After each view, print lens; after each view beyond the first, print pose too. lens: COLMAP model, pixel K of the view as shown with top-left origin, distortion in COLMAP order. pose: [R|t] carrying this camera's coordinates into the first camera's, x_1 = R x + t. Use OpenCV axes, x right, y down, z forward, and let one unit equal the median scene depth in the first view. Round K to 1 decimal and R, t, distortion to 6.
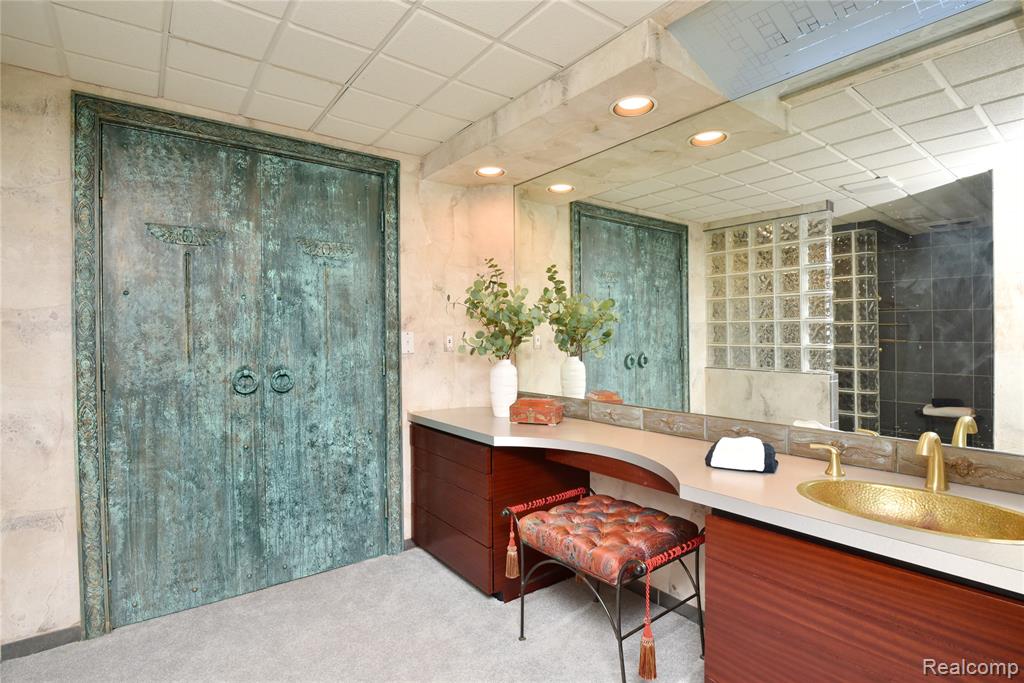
lens RADIAL K [[495.3, 0, 511.1], [0, 495.3, 340.6], [0, 0, 1]] dist [-0.018293, -0.000392]
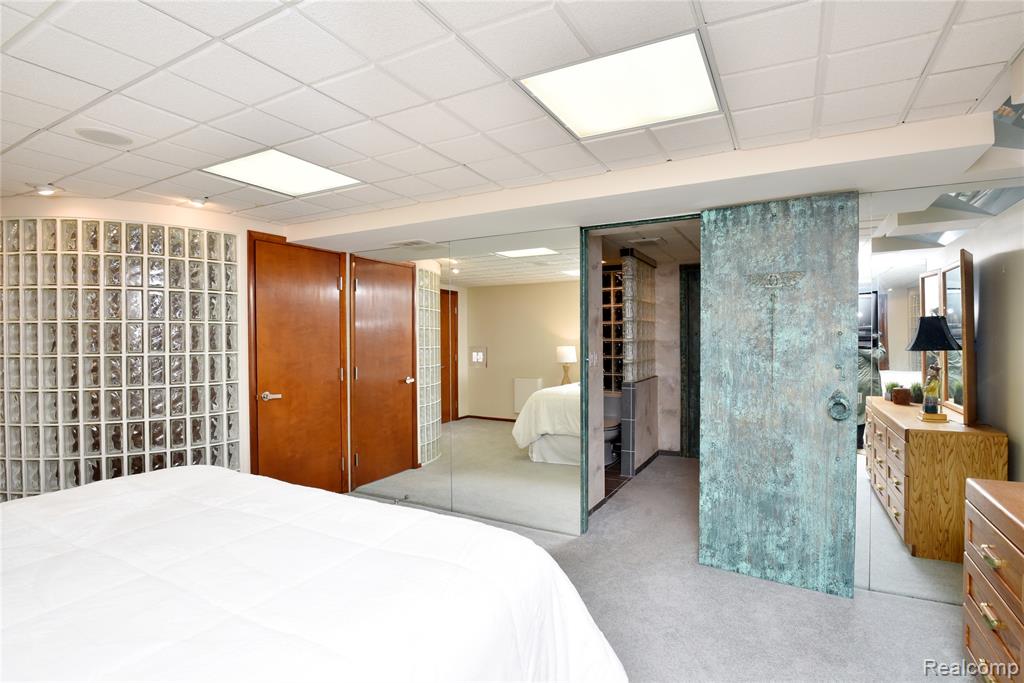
lens RADIAL K [[526.2, 0, 509.1], [0, 526.2, 343.7], [0, 0, 1]] dist [-0.025298, -0.001312]
pose [[0.408614, 0.008760, -0.912665, 1.508140], [-0.010845, 0.999930, 0.004742, -0.050038], [0.912643, 0.007960, 0.408681, -1.180697]]
